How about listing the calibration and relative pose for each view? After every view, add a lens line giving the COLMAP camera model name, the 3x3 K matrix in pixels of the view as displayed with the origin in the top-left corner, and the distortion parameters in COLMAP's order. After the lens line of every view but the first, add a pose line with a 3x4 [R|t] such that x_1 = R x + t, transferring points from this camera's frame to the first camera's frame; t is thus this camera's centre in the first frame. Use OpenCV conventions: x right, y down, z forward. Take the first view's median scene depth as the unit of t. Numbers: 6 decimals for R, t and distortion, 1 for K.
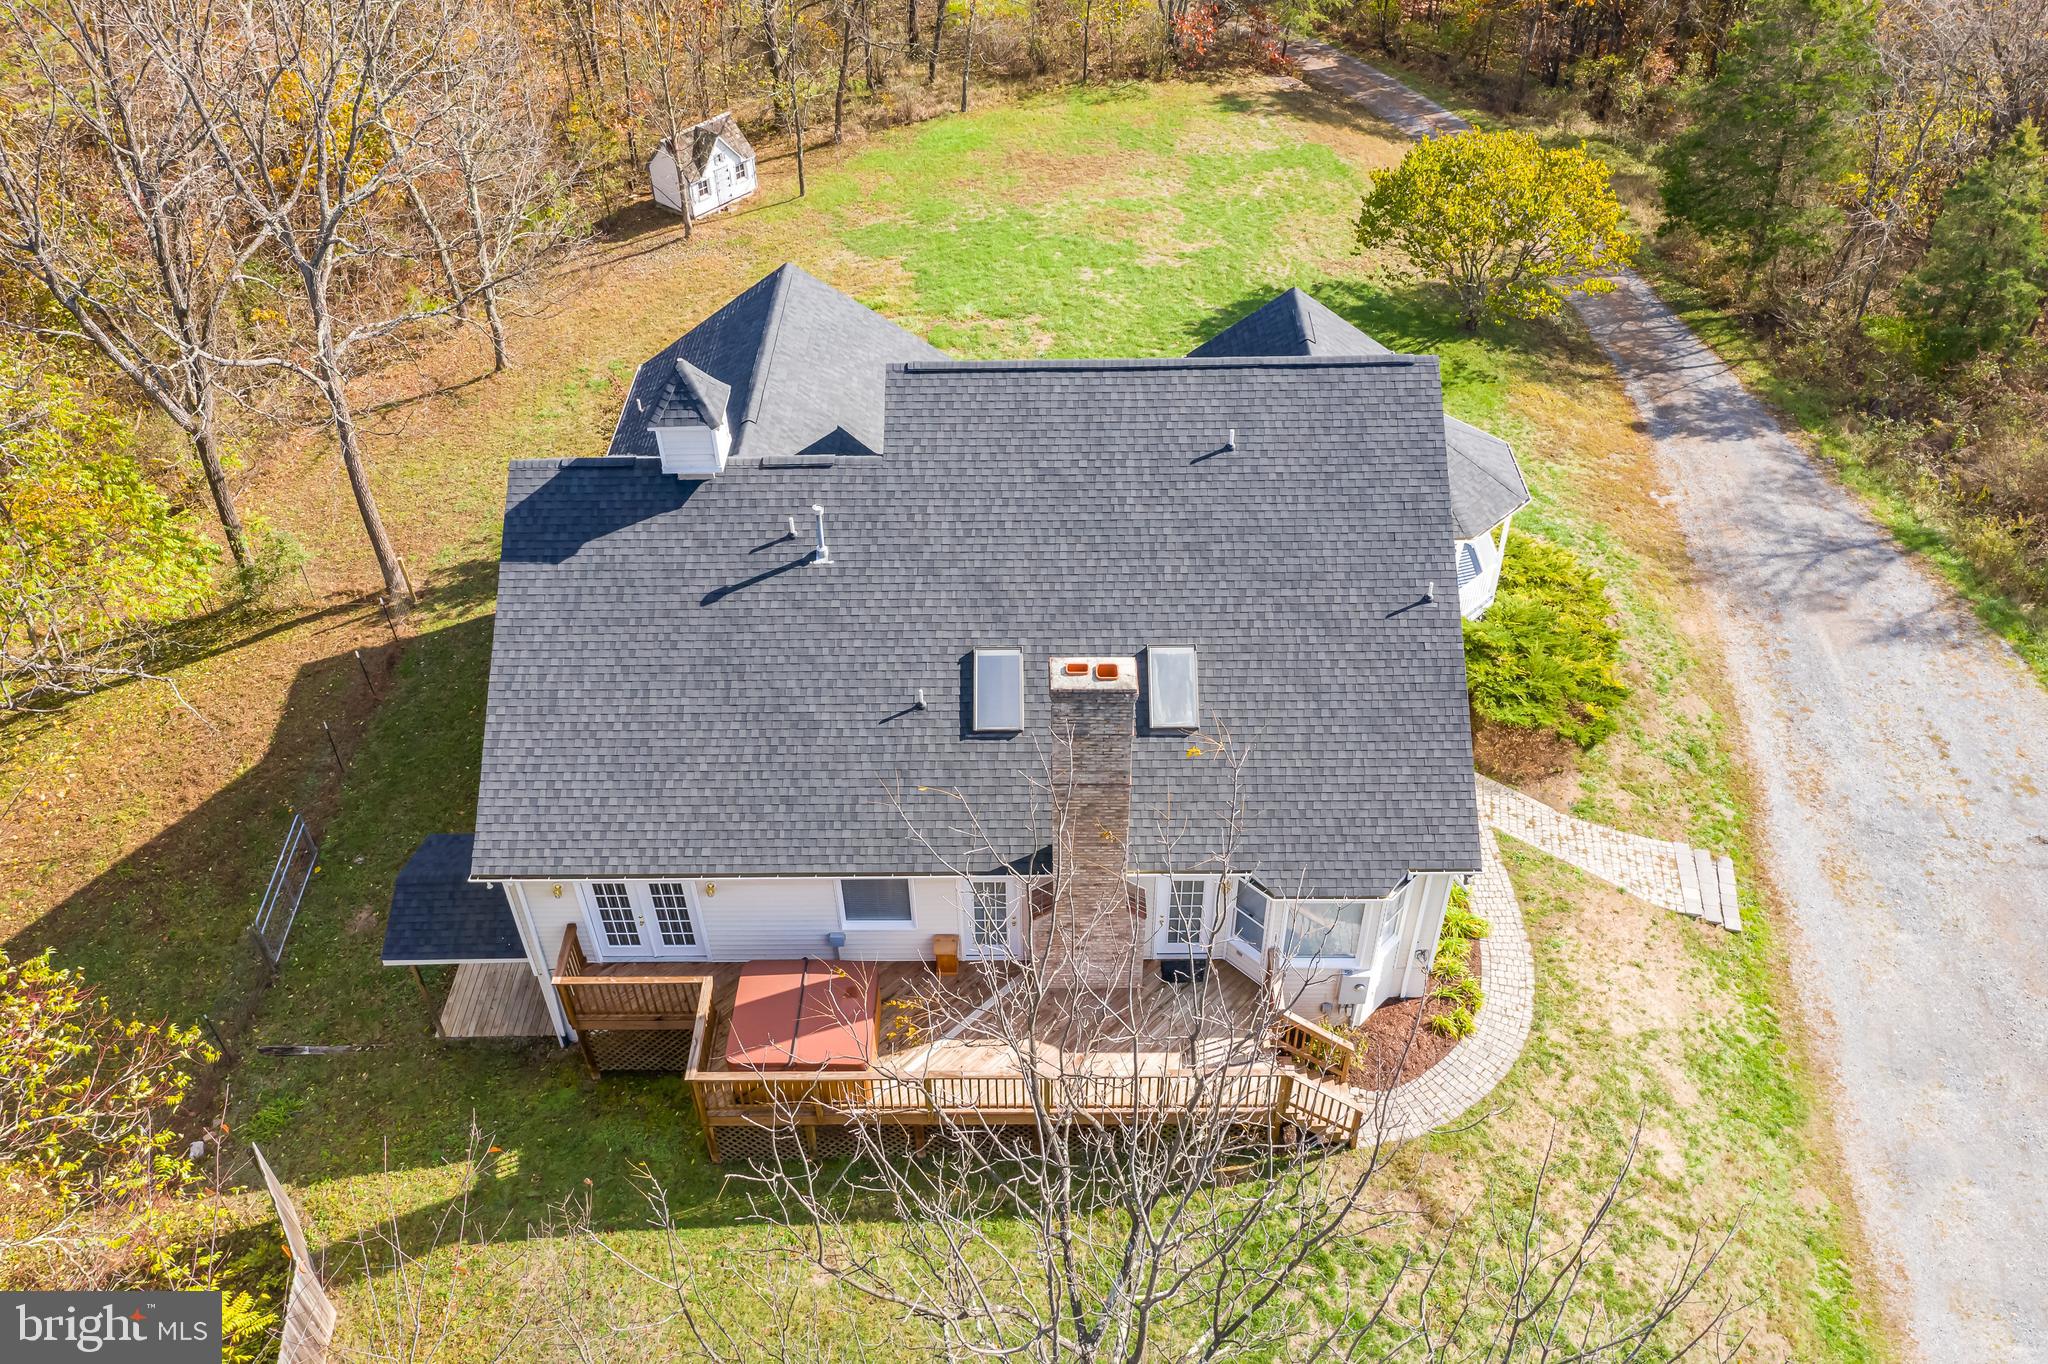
lens RADIAL K [[1620.3, 0, 1027.0], [0, 1620.3, 675.2], [0, 0, 1]] dist [-0.012785, 0.001155]
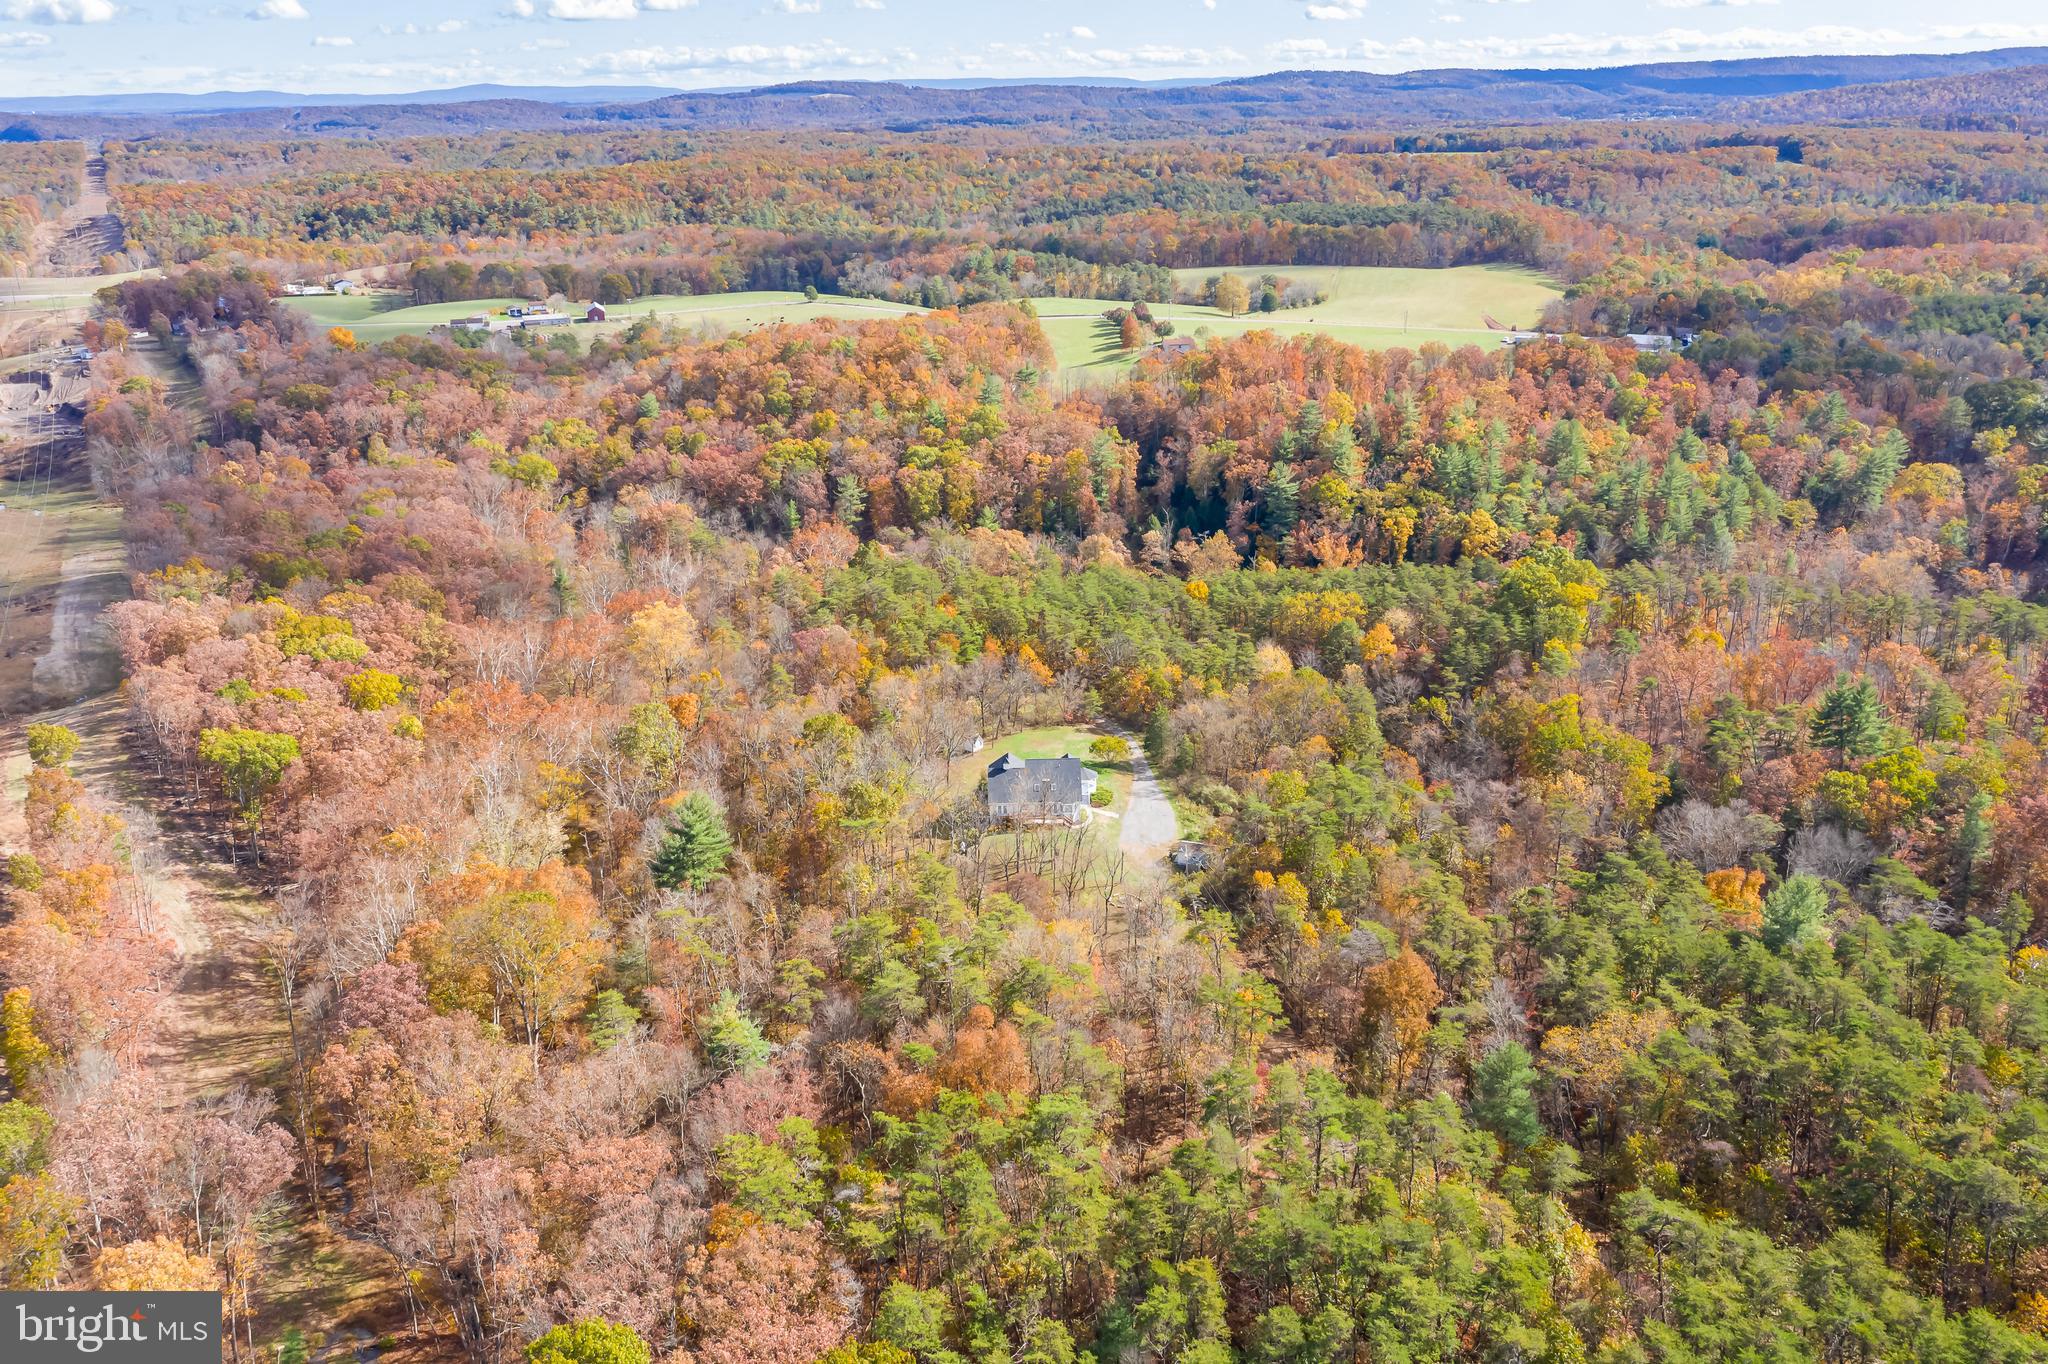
lens RADIAL K [[1620.3, 0, 1027.0], [0, 1620.3, 675.2], [0, 0, 1]] dist [-0.012785, 0.001155]
pose [[0.999889, -0.005919, 0.013670, -0.136216], [0.010369, 0.935408, -0.353417, 1.868471], [-0.010695, 0.353519, 0.935366, -5.577613]]
